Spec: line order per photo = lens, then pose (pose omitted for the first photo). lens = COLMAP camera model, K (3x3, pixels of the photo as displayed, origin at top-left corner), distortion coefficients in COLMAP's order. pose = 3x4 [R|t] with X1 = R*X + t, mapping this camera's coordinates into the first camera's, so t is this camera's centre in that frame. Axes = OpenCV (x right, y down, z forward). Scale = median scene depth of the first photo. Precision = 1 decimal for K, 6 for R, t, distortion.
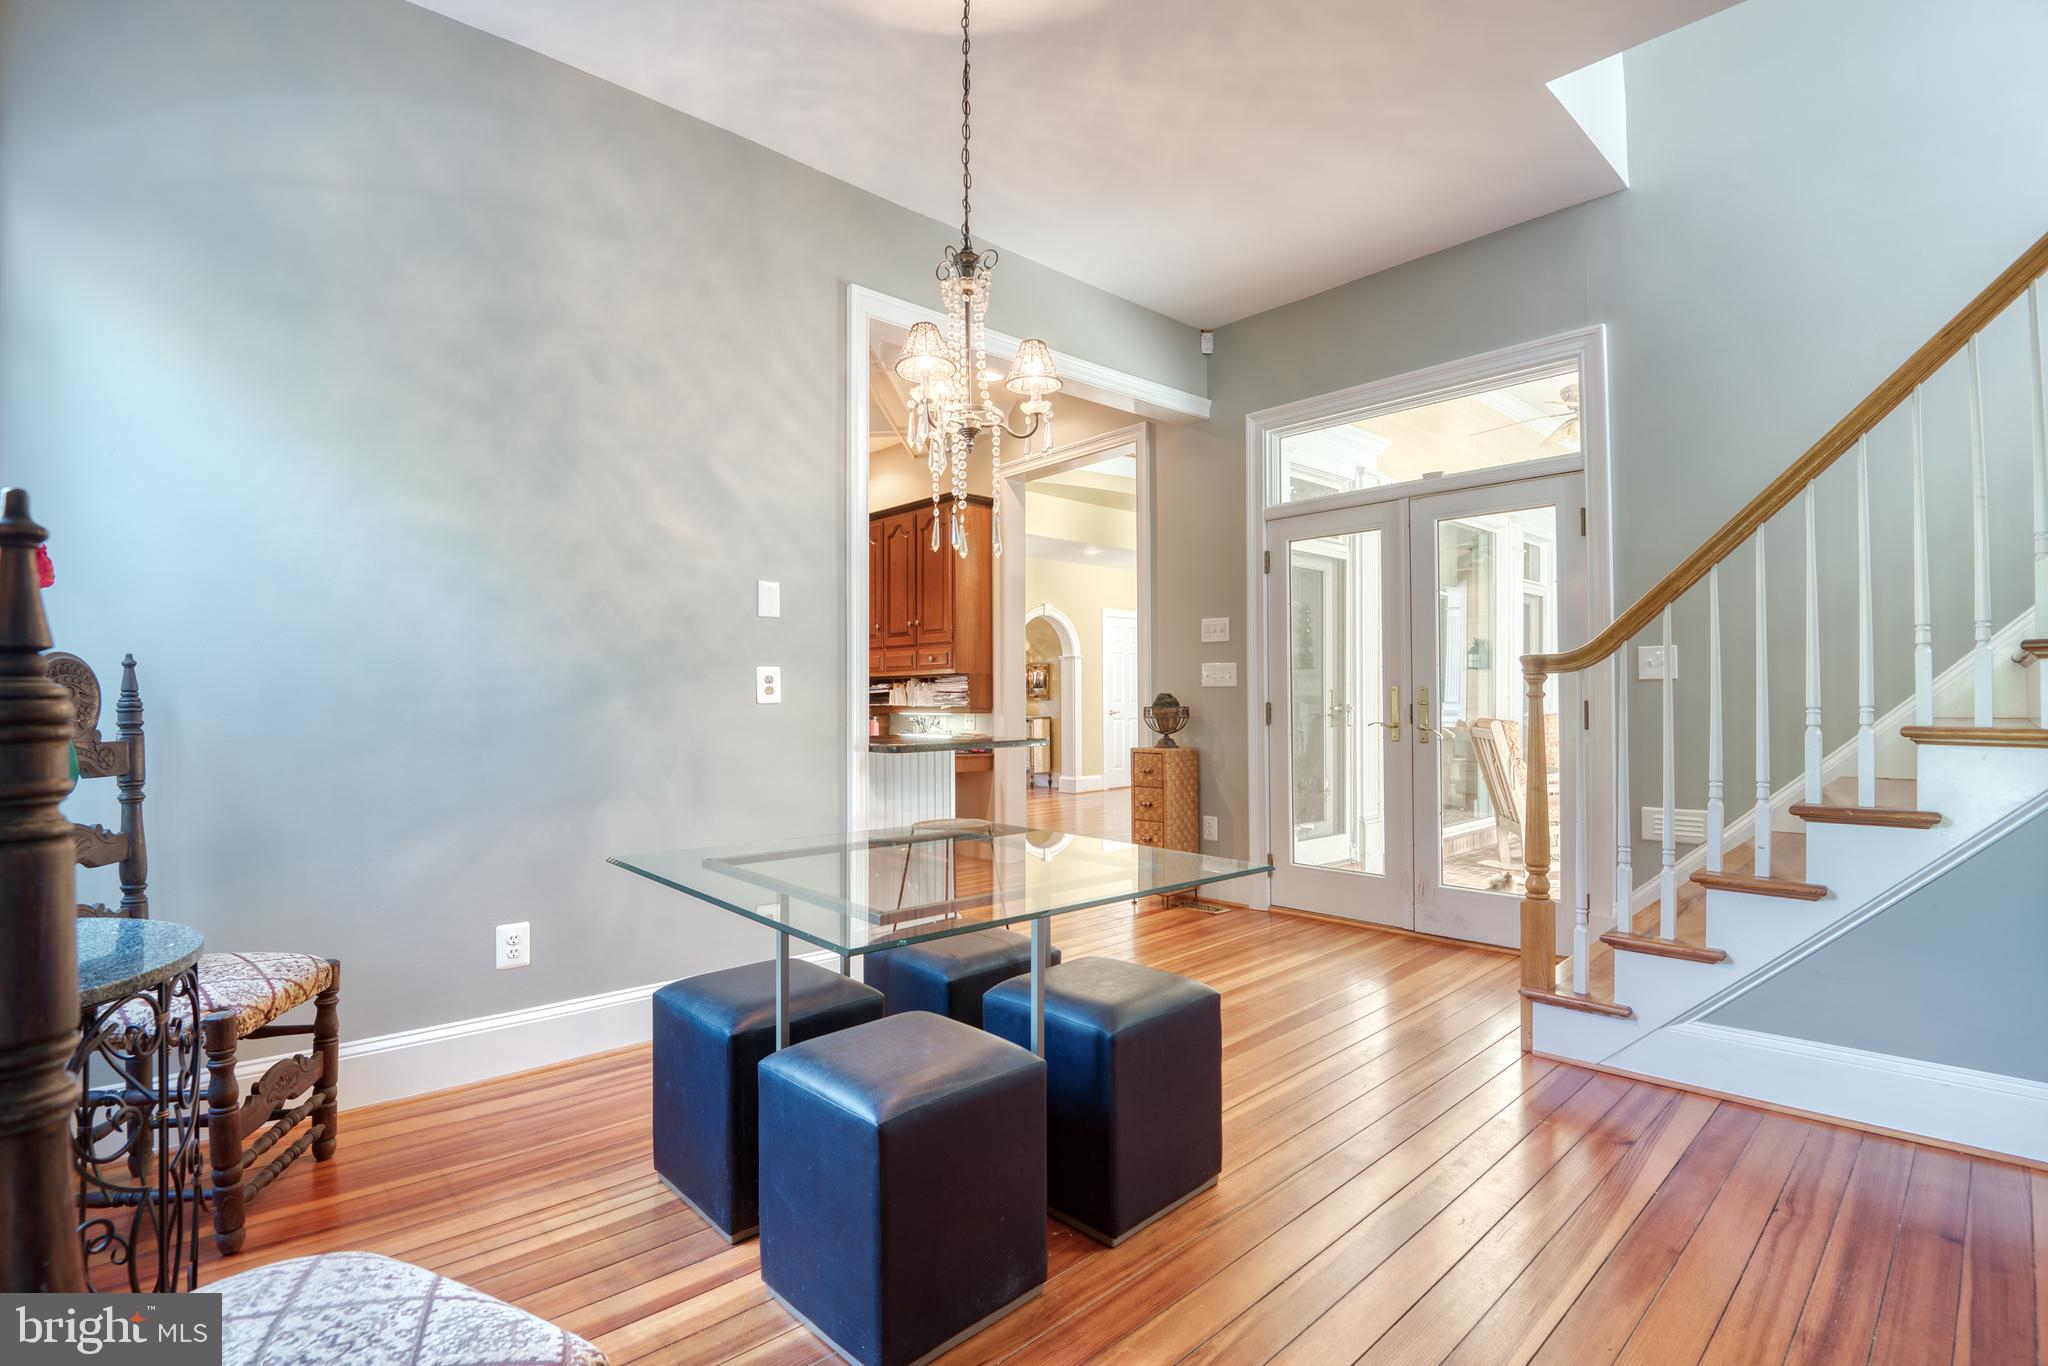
lens RADIAL K [[946.6, 0, 1024.7], [0, 946.6, 685.4], [0, 0, 1]] dist [0.012678, -0.000613]
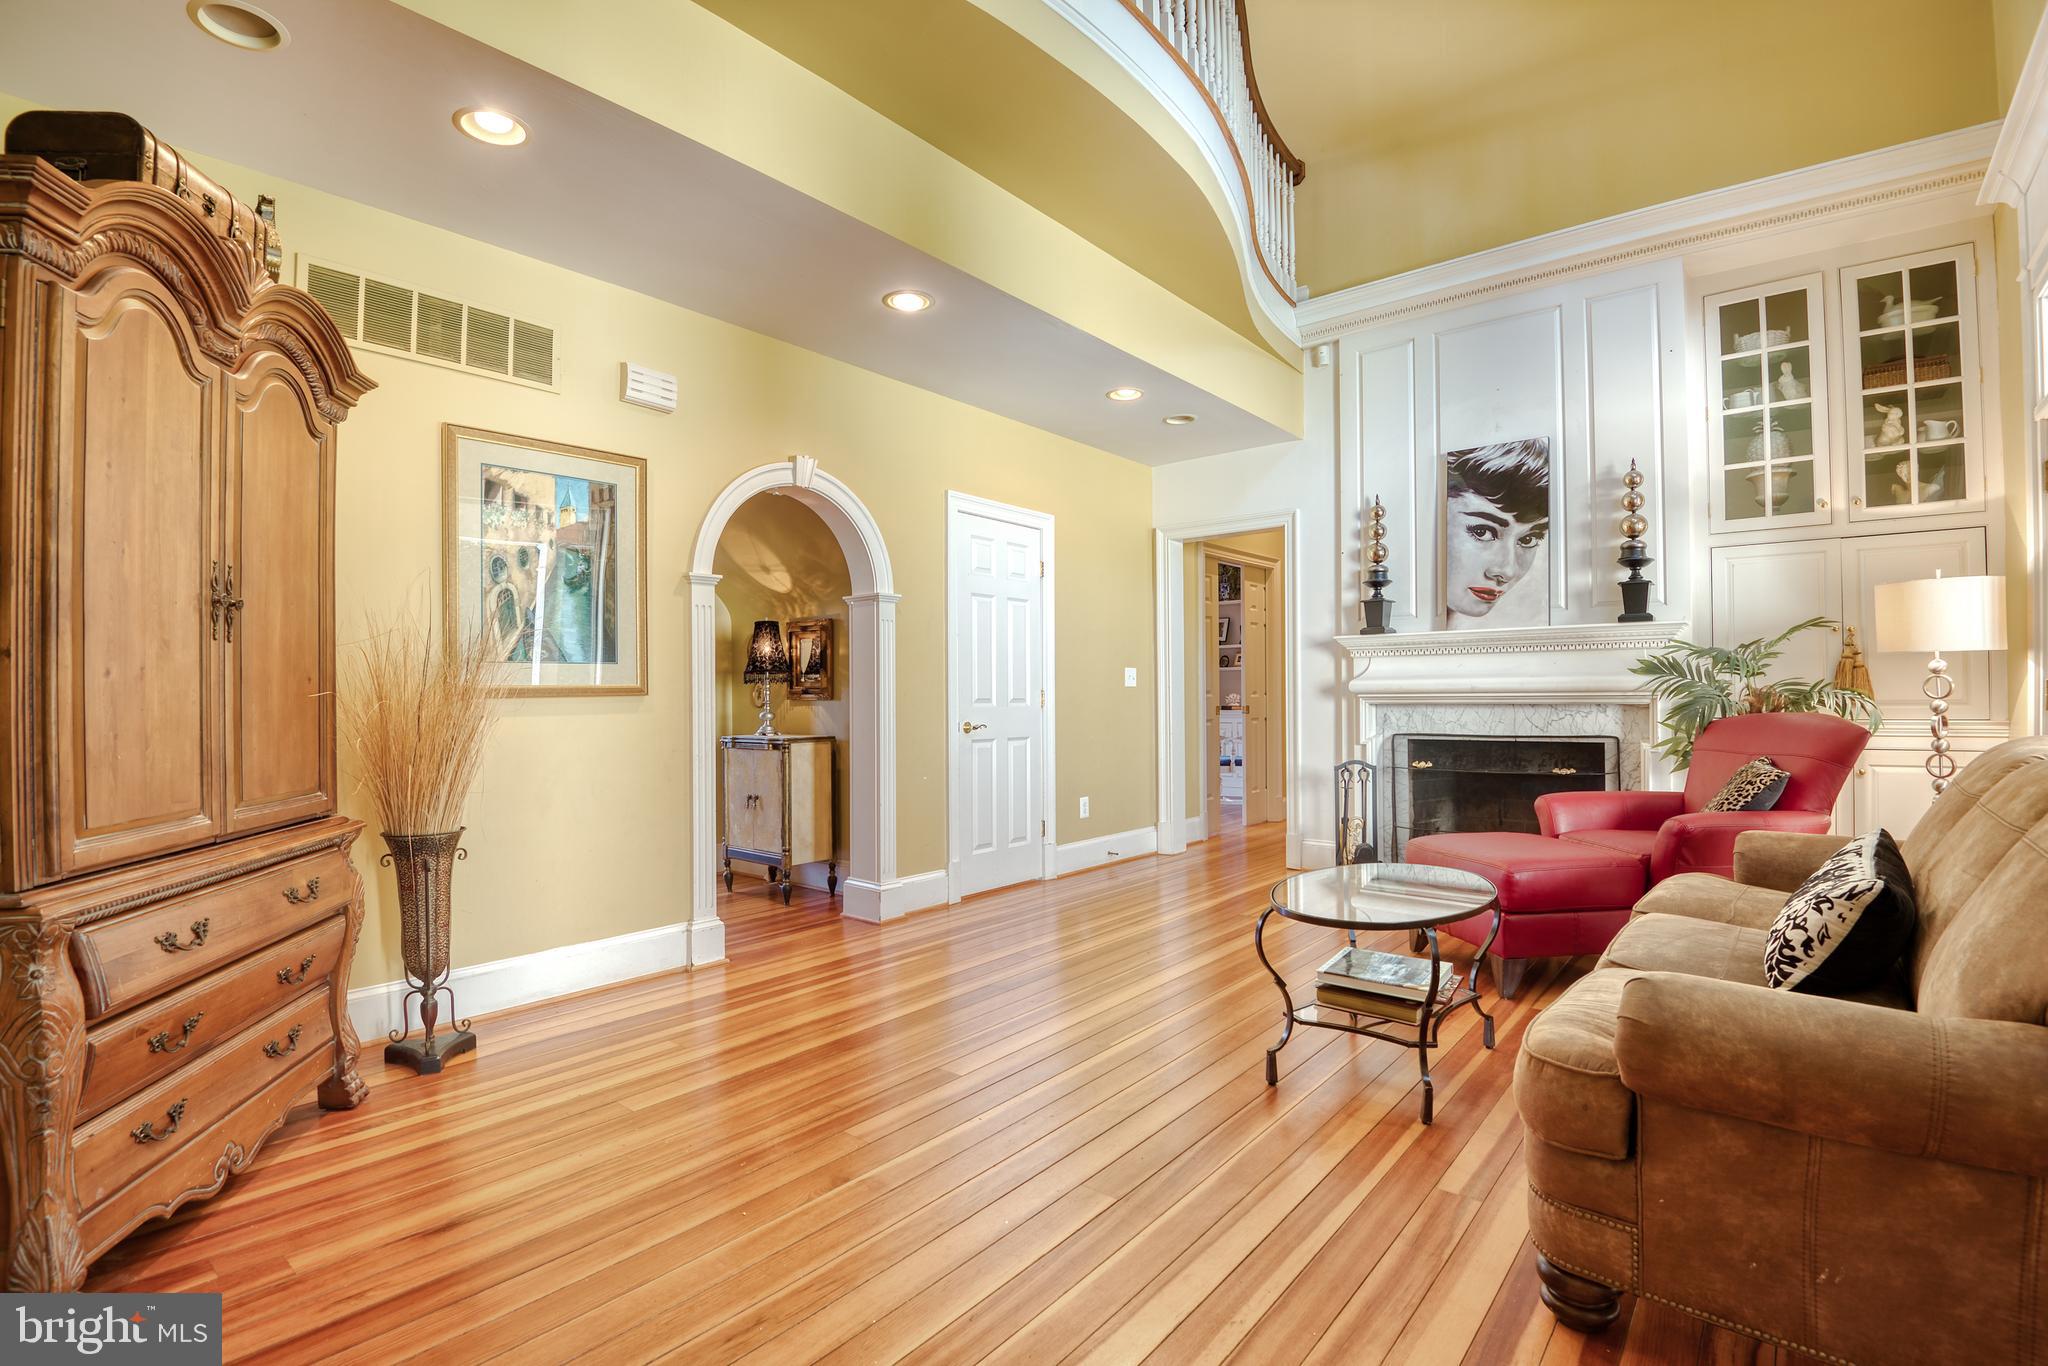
lens RADIAL K [[946.6, 0, 1020.6], [0, 946.6, 687.3], [0, 0, 1]] dist [0.012678, -0.000613]
pose [[0.993454, 0.000359, 0.114234, 0.063514], [-0.000715, 0.999995, 0.003082, 0.008307], [-0.114232, -0.003143, 0.993449, 0.539854]]
